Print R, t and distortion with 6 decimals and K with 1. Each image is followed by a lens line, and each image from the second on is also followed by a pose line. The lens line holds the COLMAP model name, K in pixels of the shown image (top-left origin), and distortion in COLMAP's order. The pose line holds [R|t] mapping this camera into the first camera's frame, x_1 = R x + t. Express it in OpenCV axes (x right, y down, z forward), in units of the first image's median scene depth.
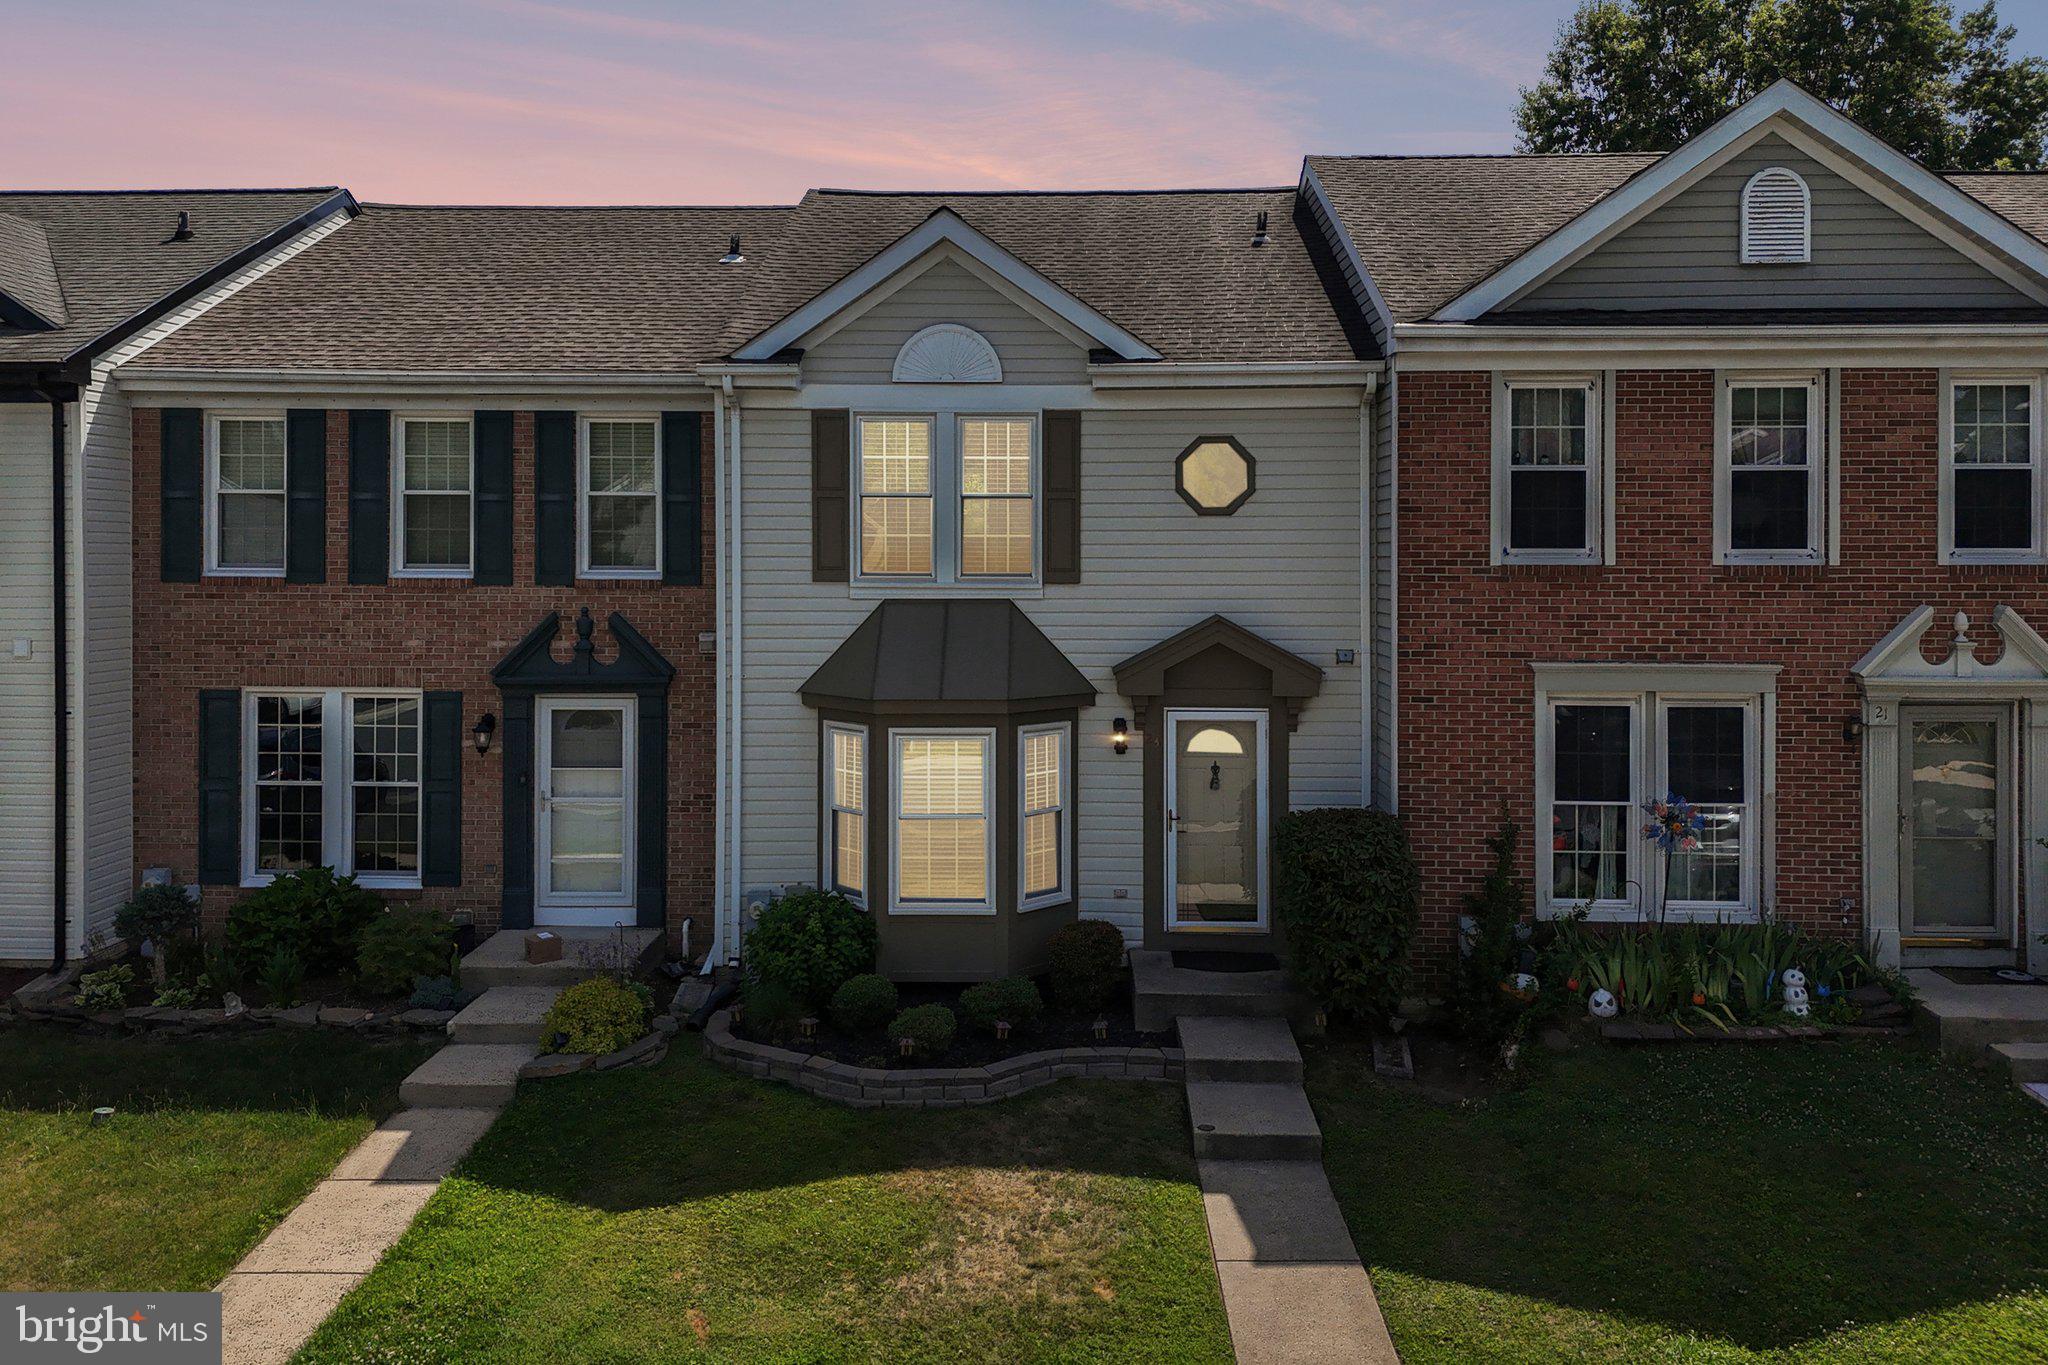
lens RADIAL K [[1549.3, 0, 1007.6], [0, 1549.3, 567.5], [0, 0, 1]] dist [0.049333, -0.052472]
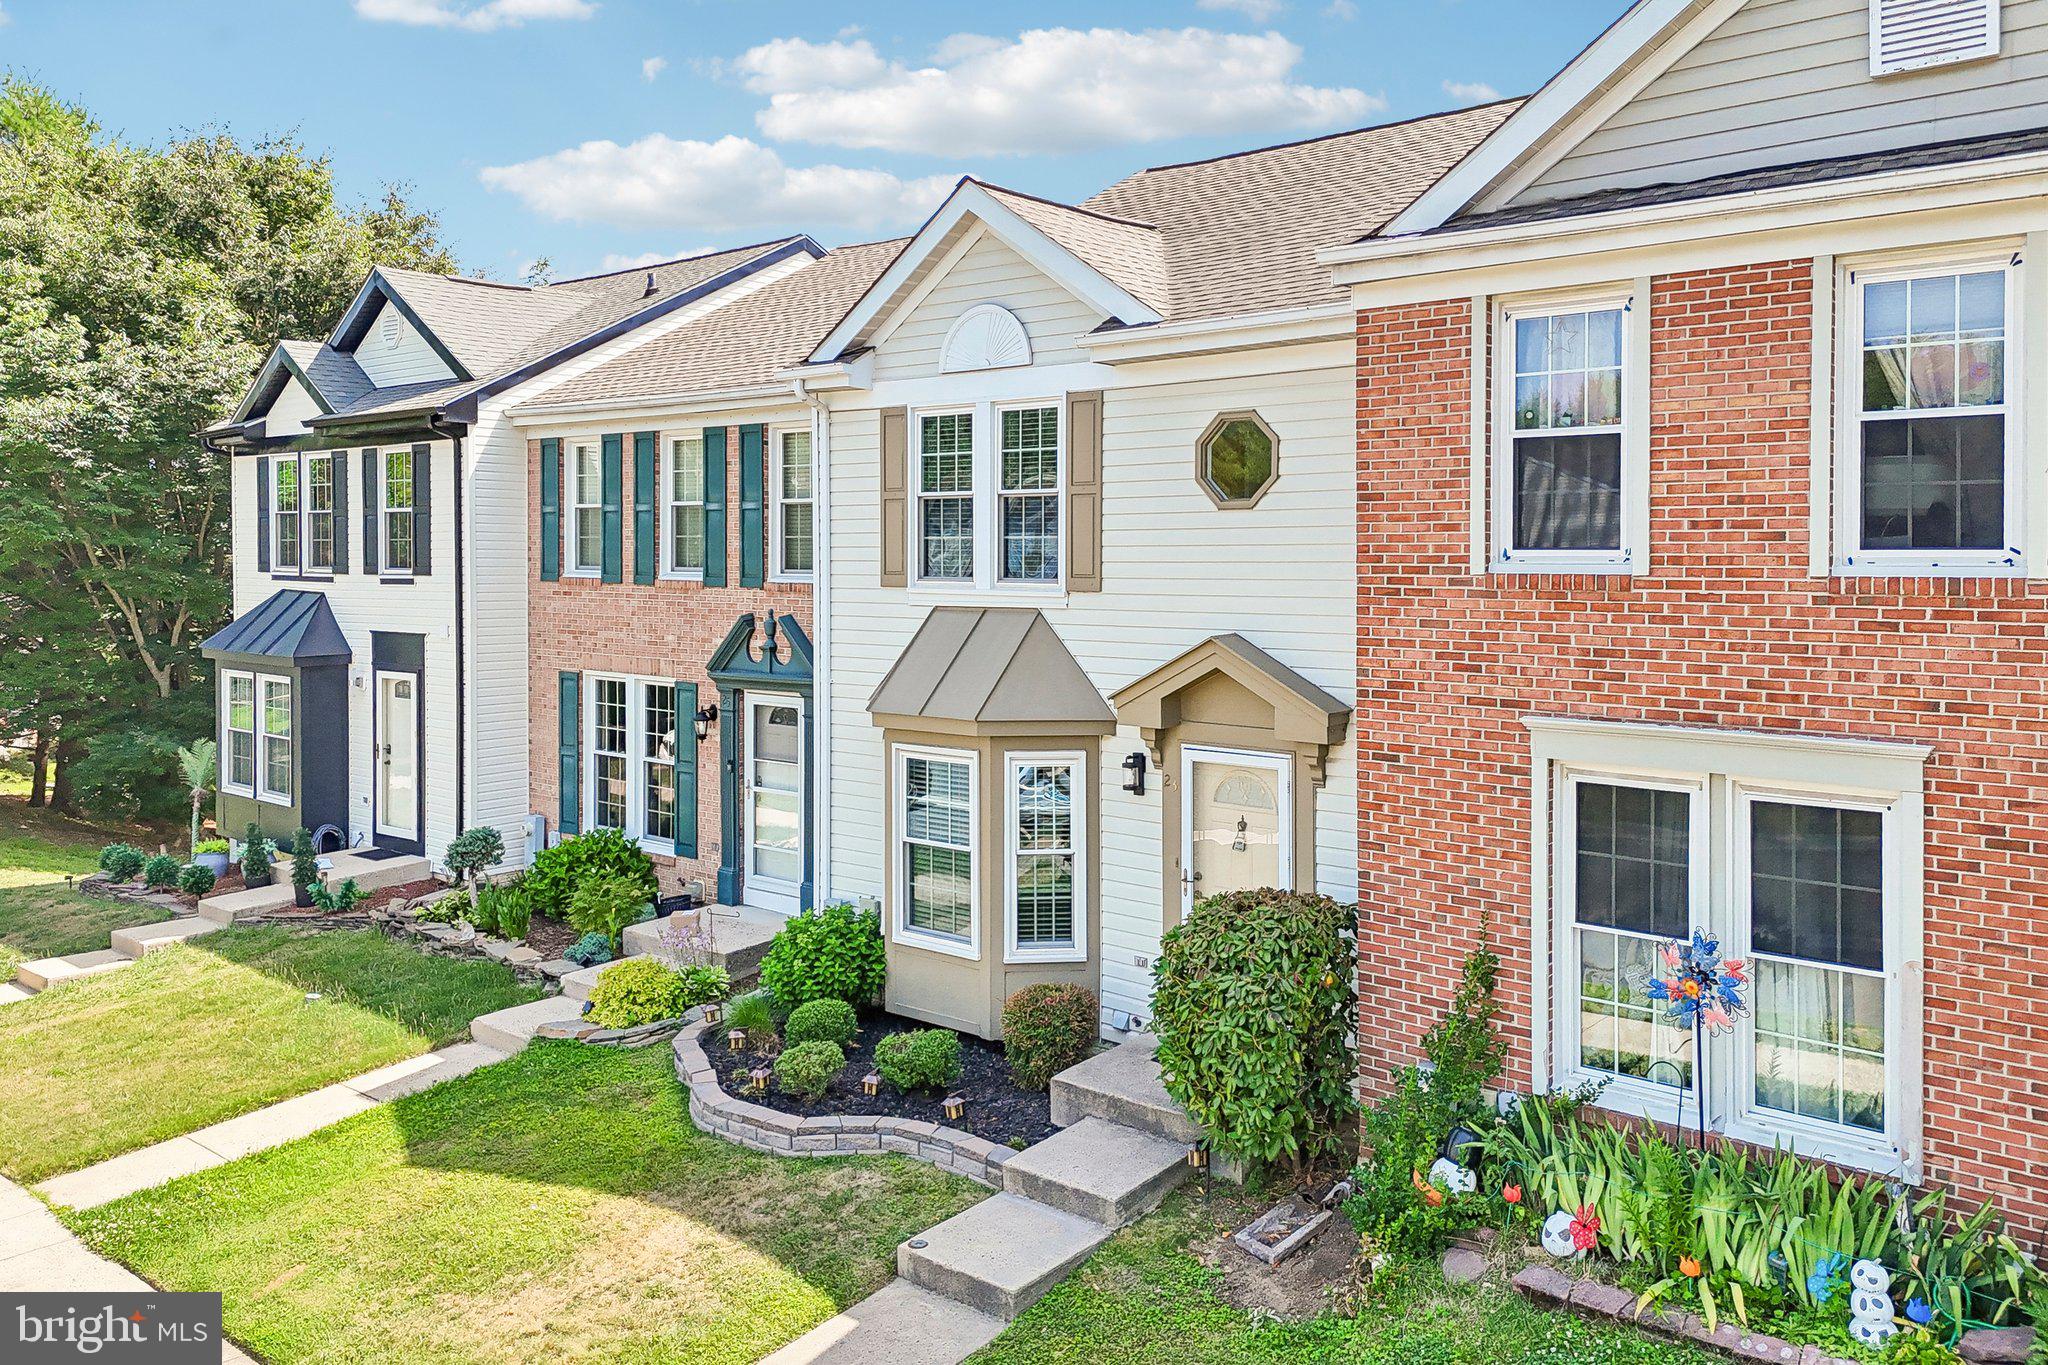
lens RADIAL K [[1549.3, 0, 1007.6], [0, 1549.3, 567.5], [0, 0, 1]] dist [0.049333, -0.052472]
pose [[0.784621, 0.004099, -0.619962, 0.579766], [-0.006487, 0.999978, -0.001598, -0.001861], [0.619942, 0.005275, 0.784630, 0.316323]]
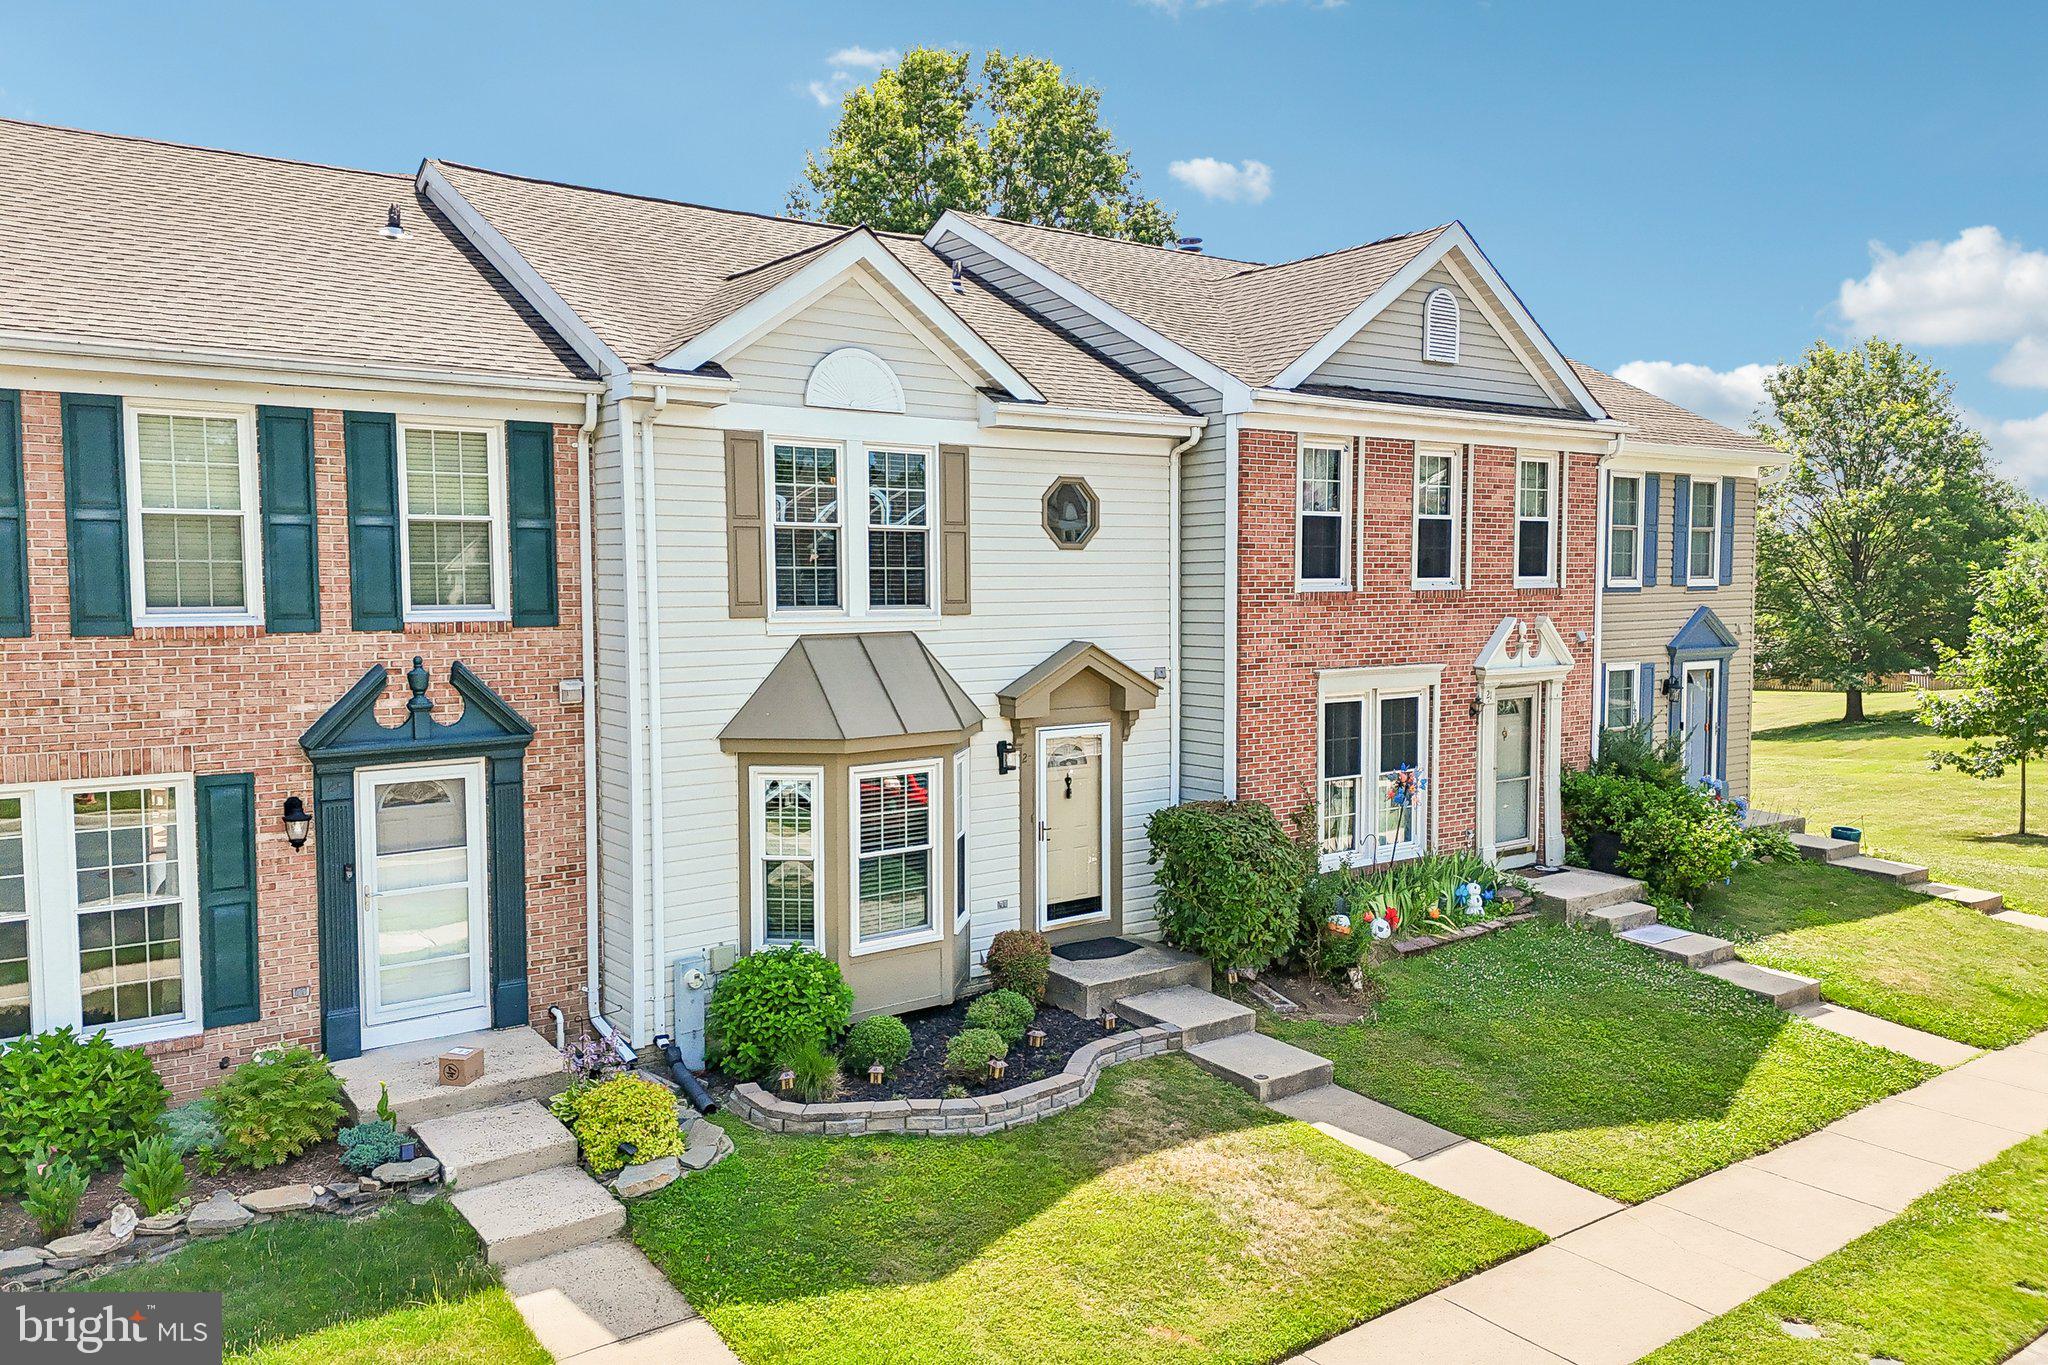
lens RADIAL K [[1533.4, 0, 1024.0], [0, 1533.4, 682.5], [0, 0, 1]] dist [0.080529, -0.117360]
pose [[0.775726, -0.049313, 0.629141, -0.617363], [0.012036, 0.997917, 0.063379, -0.009871], [-0.630956, -0.041593, 0.774703, 0.193238]]
